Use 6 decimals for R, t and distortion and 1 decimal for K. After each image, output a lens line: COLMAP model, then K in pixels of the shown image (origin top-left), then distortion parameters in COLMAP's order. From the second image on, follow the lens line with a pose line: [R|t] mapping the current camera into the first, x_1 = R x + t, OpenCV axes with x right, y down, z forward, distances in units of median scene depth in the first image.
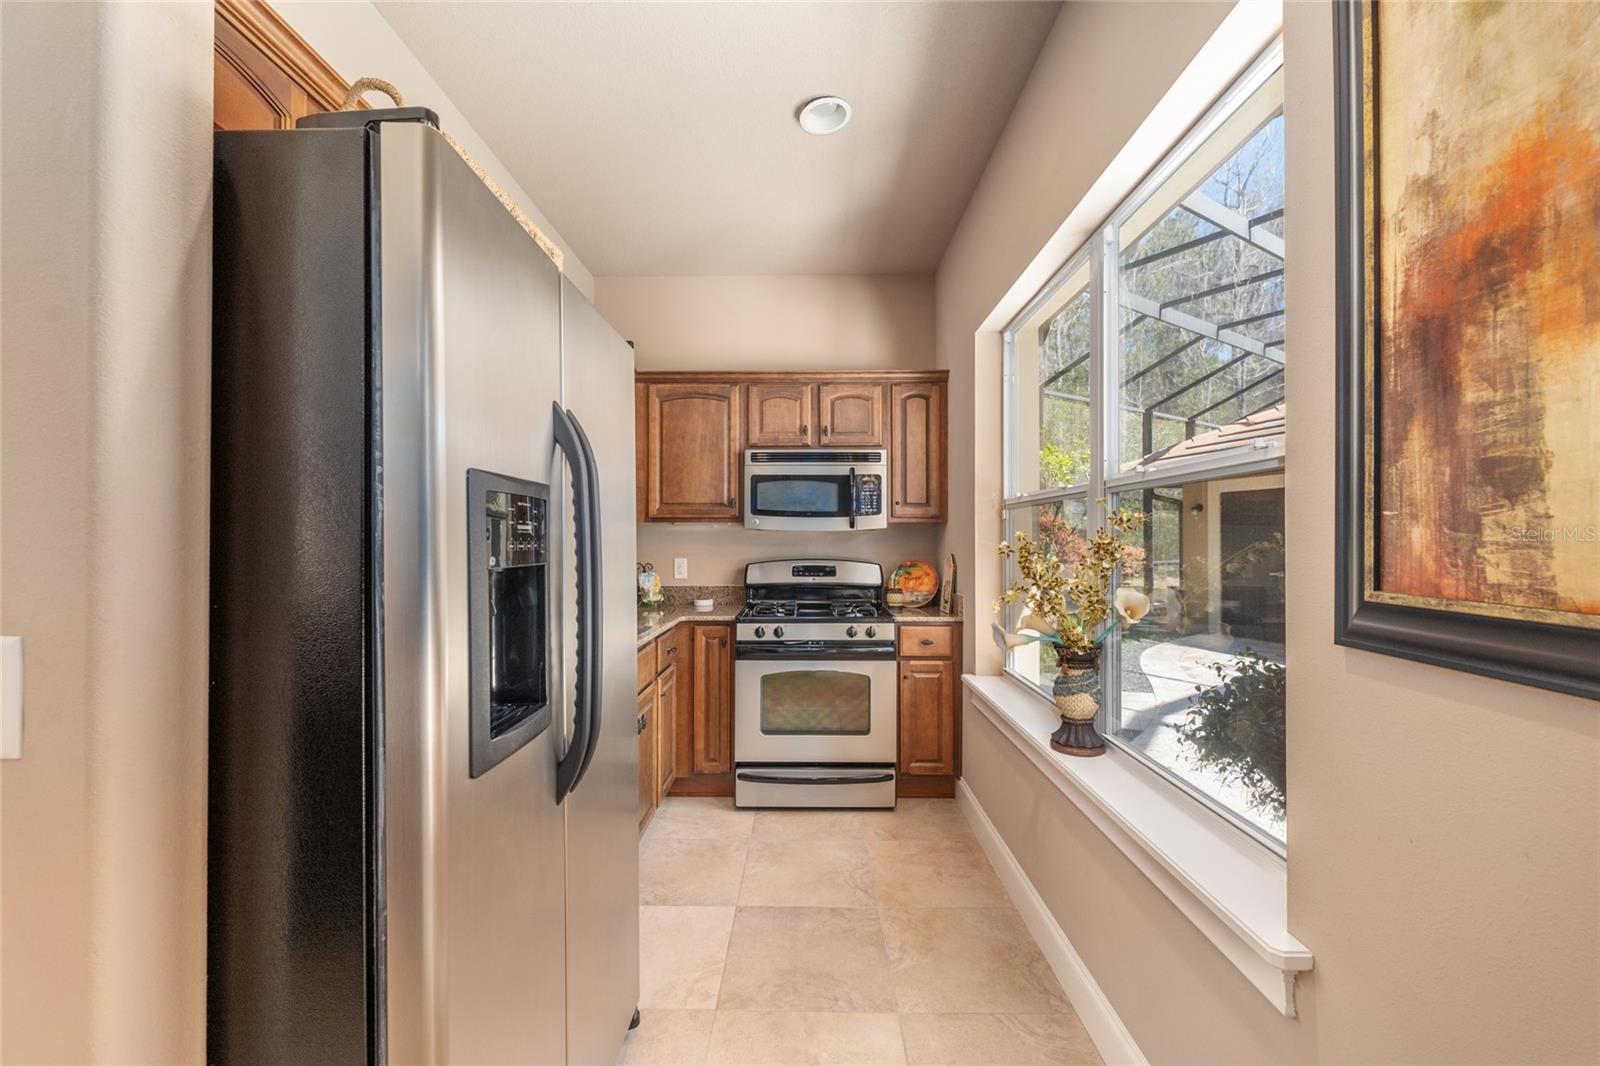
lens RADIAL K [[635.9, 0, 803.5], [0, 635.9, 535.8], [0, 0, 1]] dist [0.002127, -0.000488]
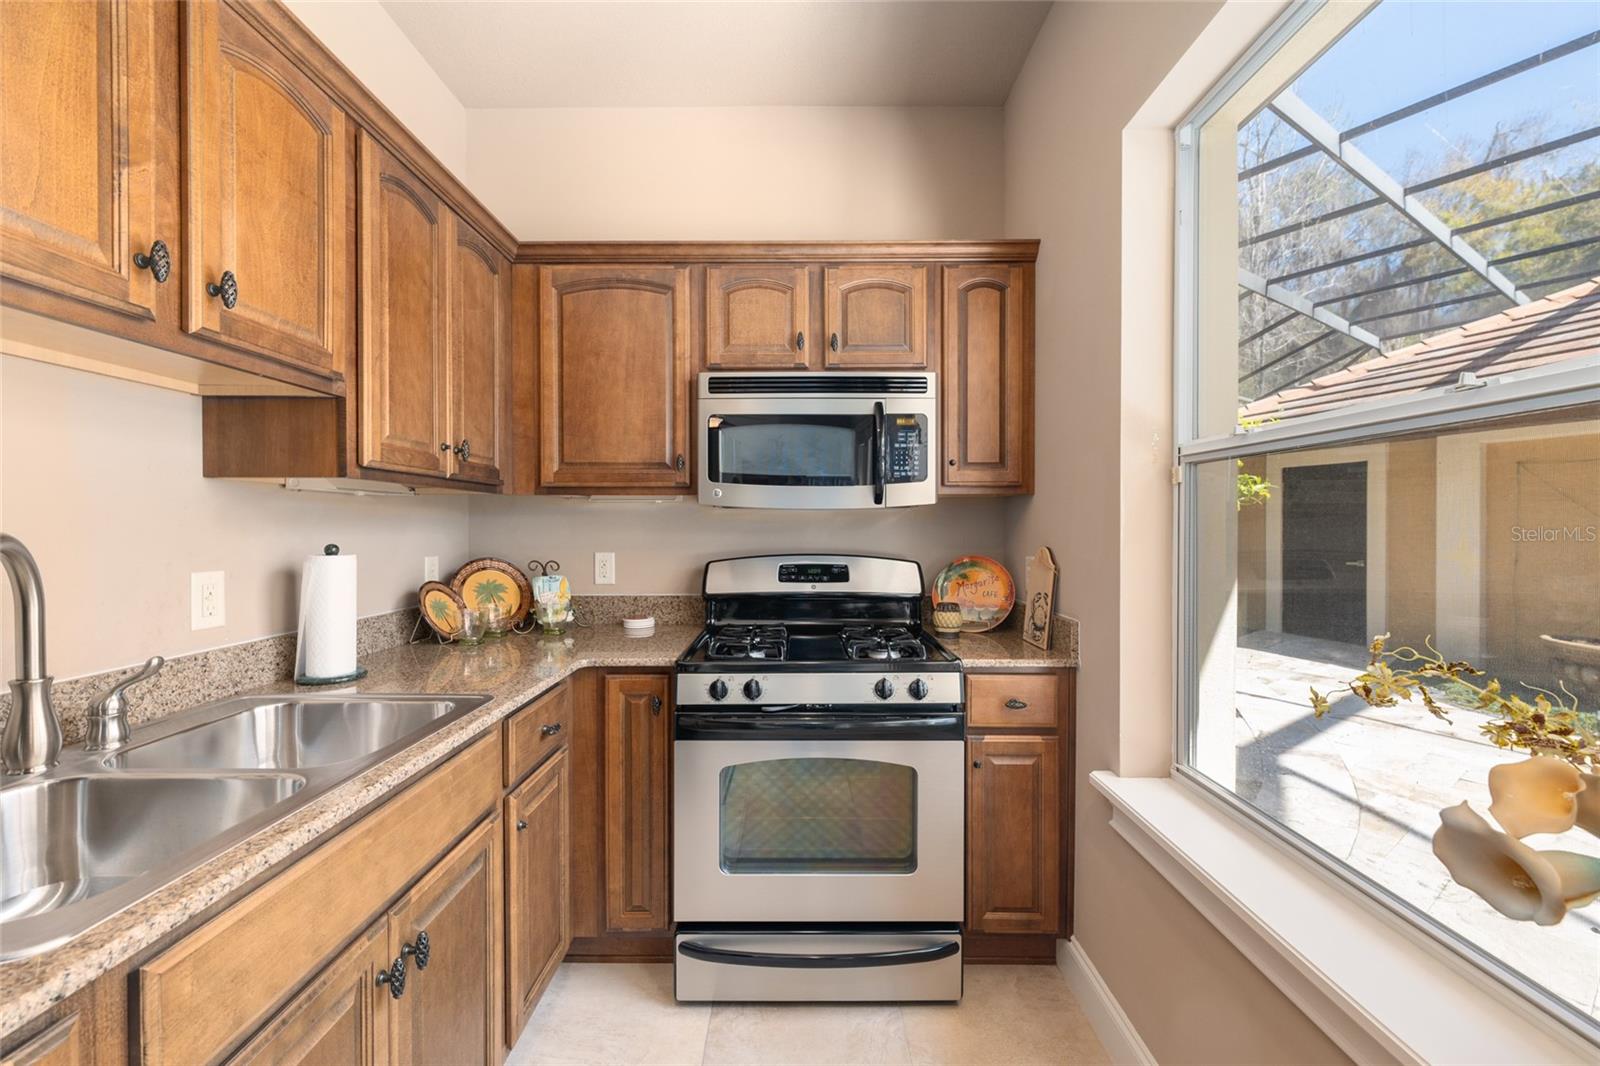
lens RADIAL K [[635.9, 0, 801.8], [0, 635.9, 530.5], [0, 0, 1]] dist [0.002127, -0.000488]
pose [[0.999980, -0.001272, 0.006231, 0.000812], [0.001160, 0.999839, 0.017927, 0.002411], [-0.006253, -0.017919, 0.999820, 0.398331]]
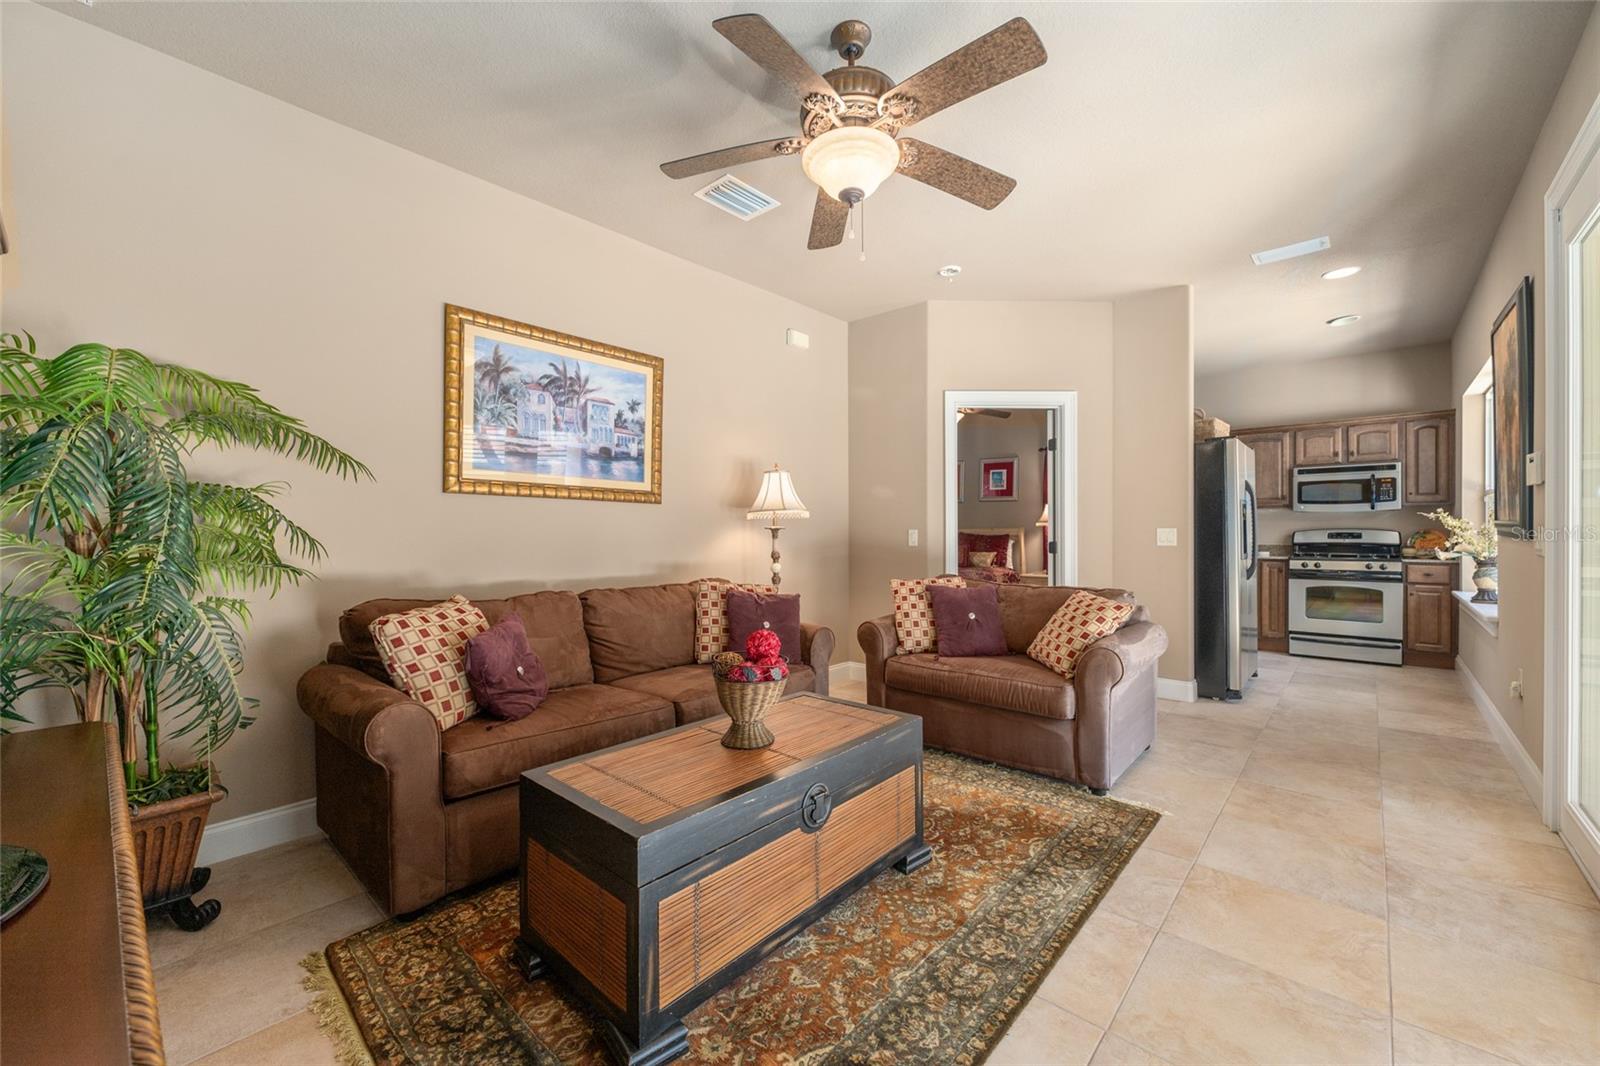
lens RADIAL K [[635.9, 0, 795.6], [0, 635.9, 533.8], [0, 0, 1]] dist [0.002127, -0.000488]
pose [[0.748077, -0.000565, -0.663612, 0.050929], [0.009246, 0.999911, 0.009571, 0.022532], [0.663548, -0.013296, 0.748016, -1.307416]]
